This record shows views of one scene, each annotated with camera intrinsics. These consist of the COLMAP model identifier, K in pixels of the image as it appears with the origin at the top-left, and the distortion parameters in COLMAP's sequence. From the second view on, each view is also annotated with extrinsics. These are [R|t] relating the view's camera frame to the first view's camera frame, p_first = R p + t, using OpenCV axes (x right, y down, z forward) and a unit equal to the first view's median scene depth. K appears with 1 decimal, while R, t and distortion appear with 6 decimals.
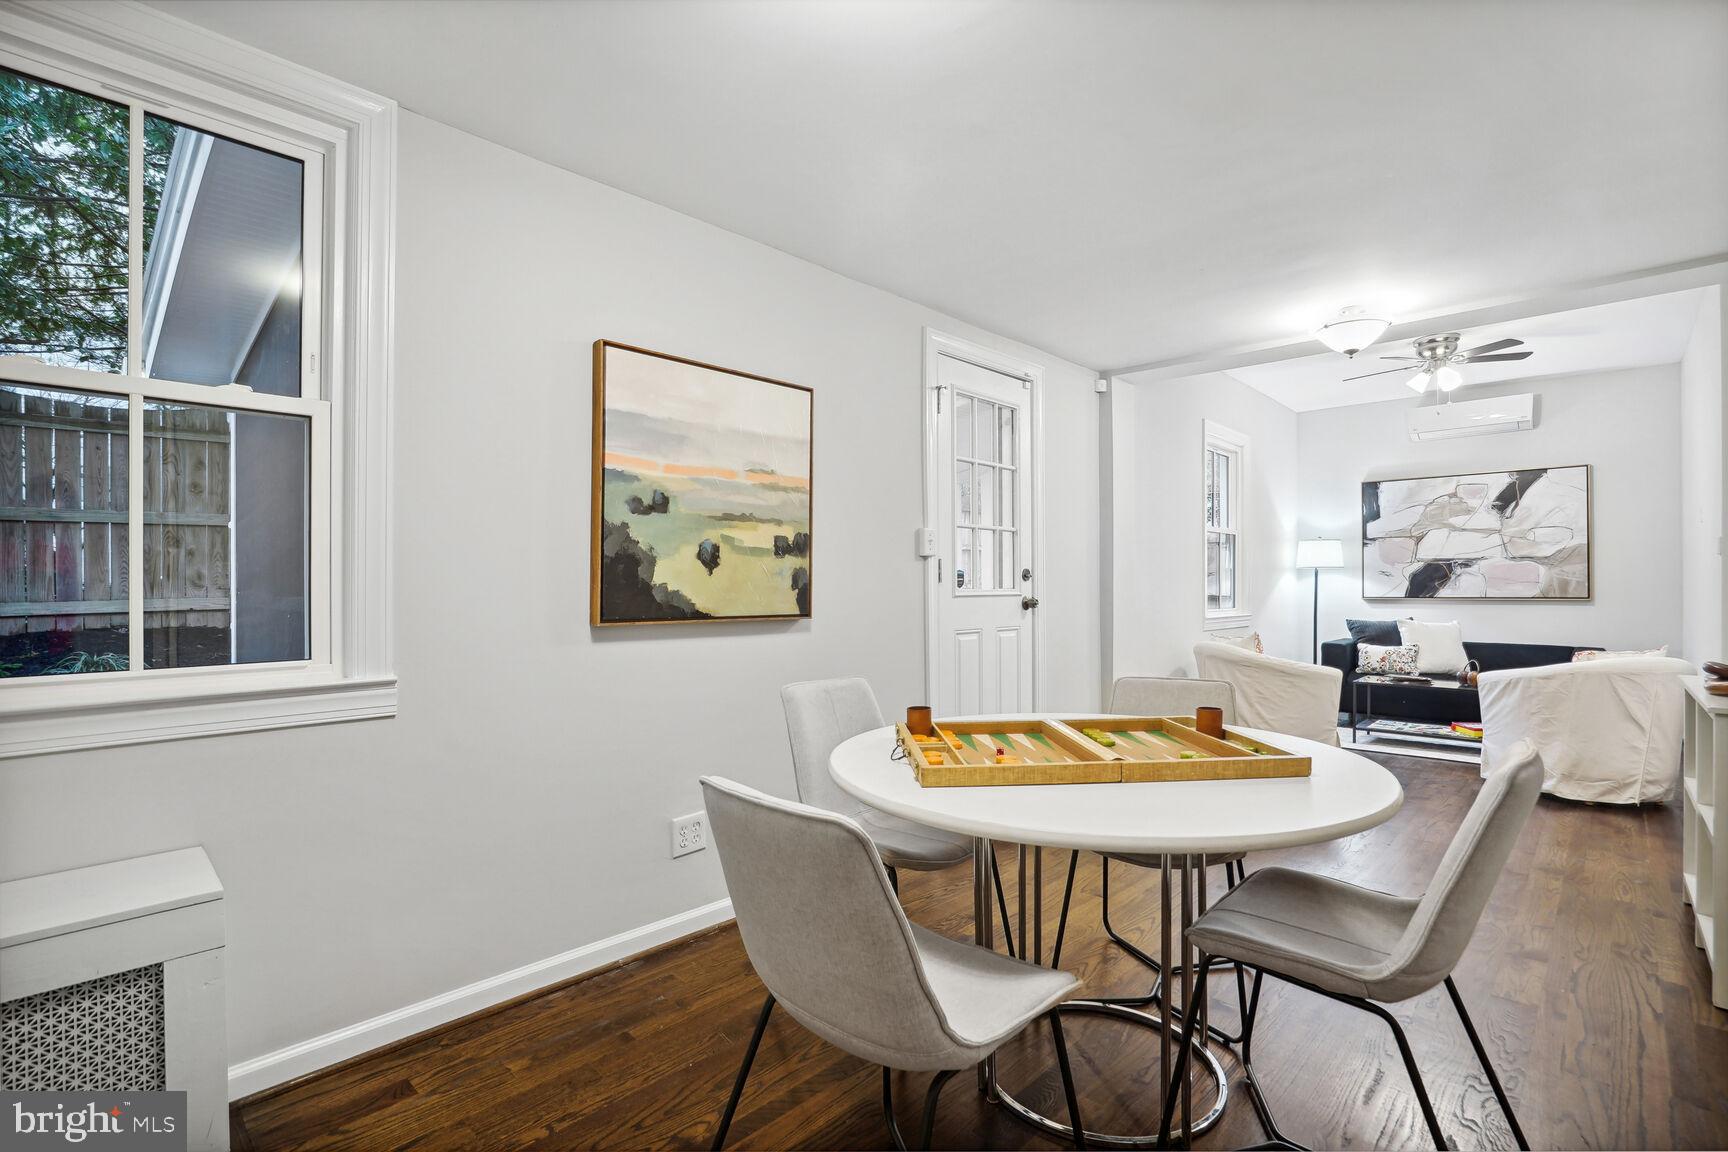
lens RADIAL K [[822.4, 0, 859.1], [0, 822.4, 567.1], [0, 0, 1]] dist [-0.000751, 0.000221]
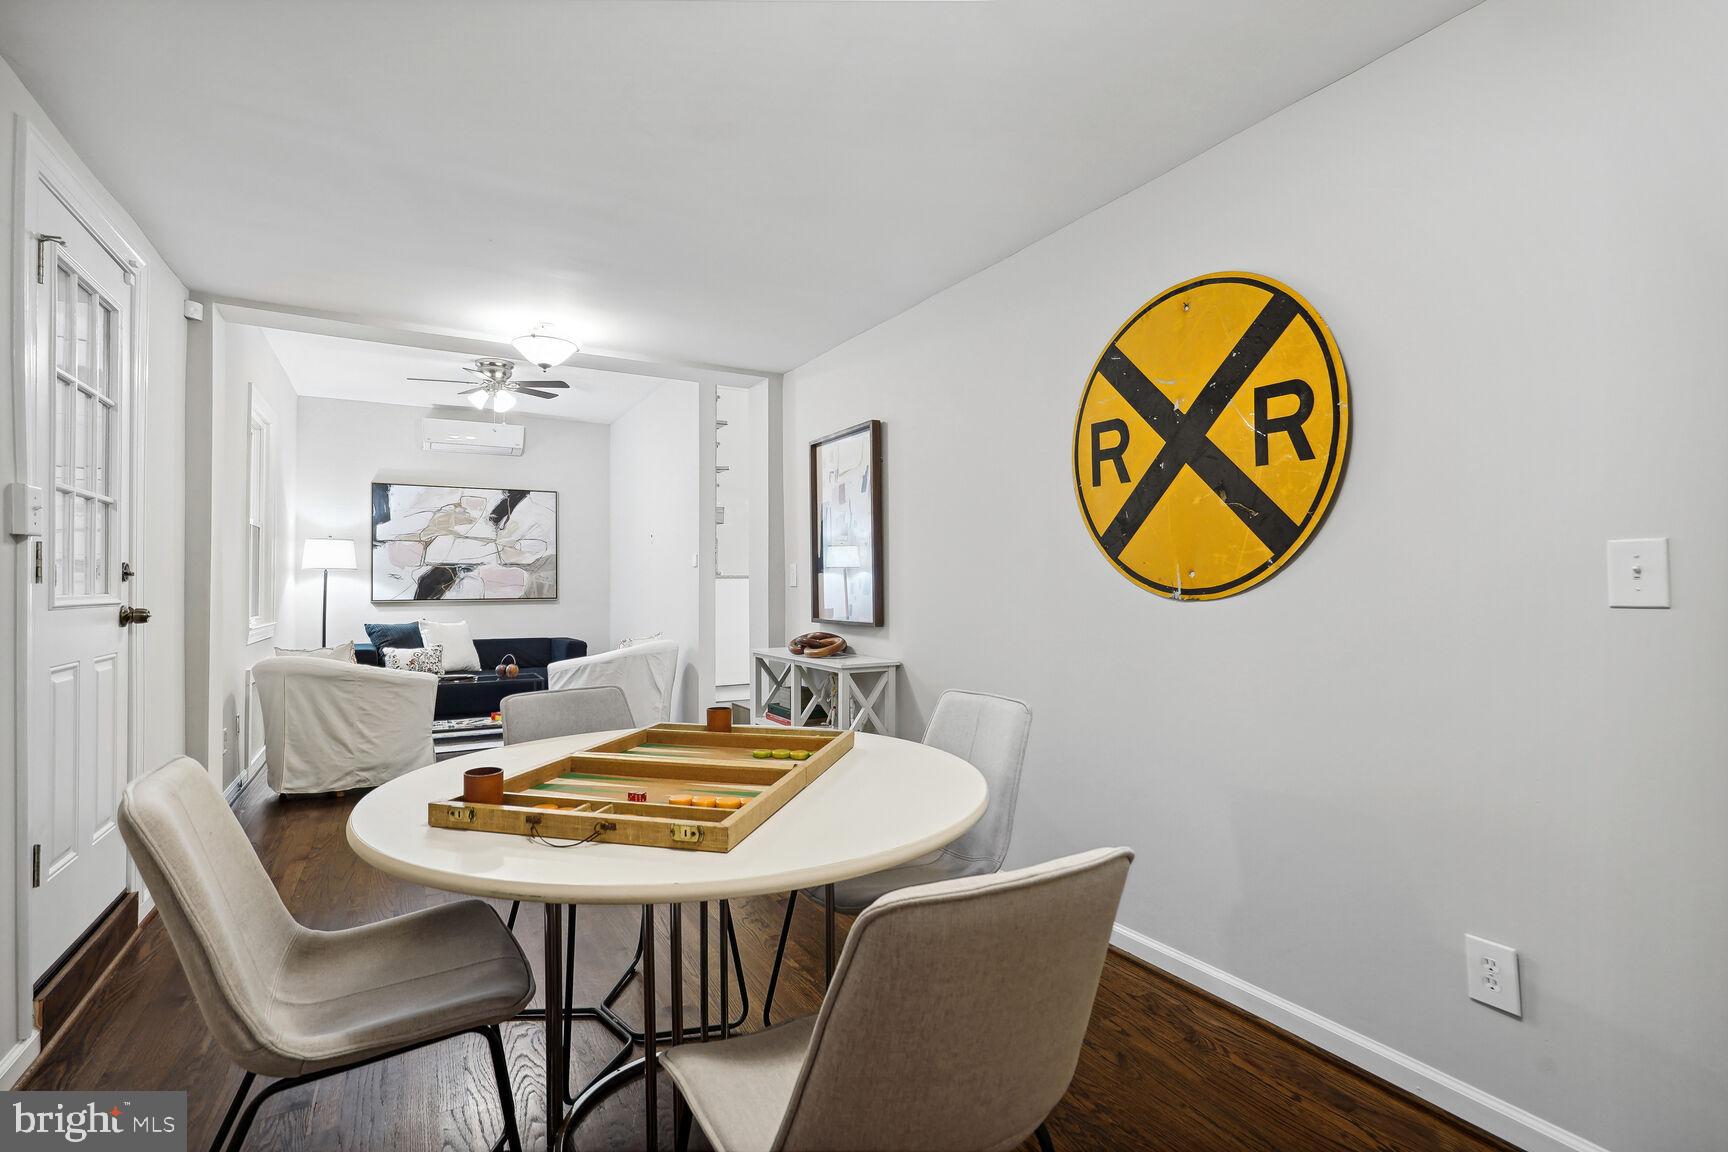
lens RADIAL K [[822.4, 0, 859.1], [0, 822.4, 567.1], [0, 0, 1]] dist [-0.000751, 0.000221]
pose [[0.300314, 0.023971, 0.953539, -0.158830], [-0.020734, 0.999612, -0.018599, 0.003797], [-0.953615, -0.014185, 0.300695, 0.172812]]
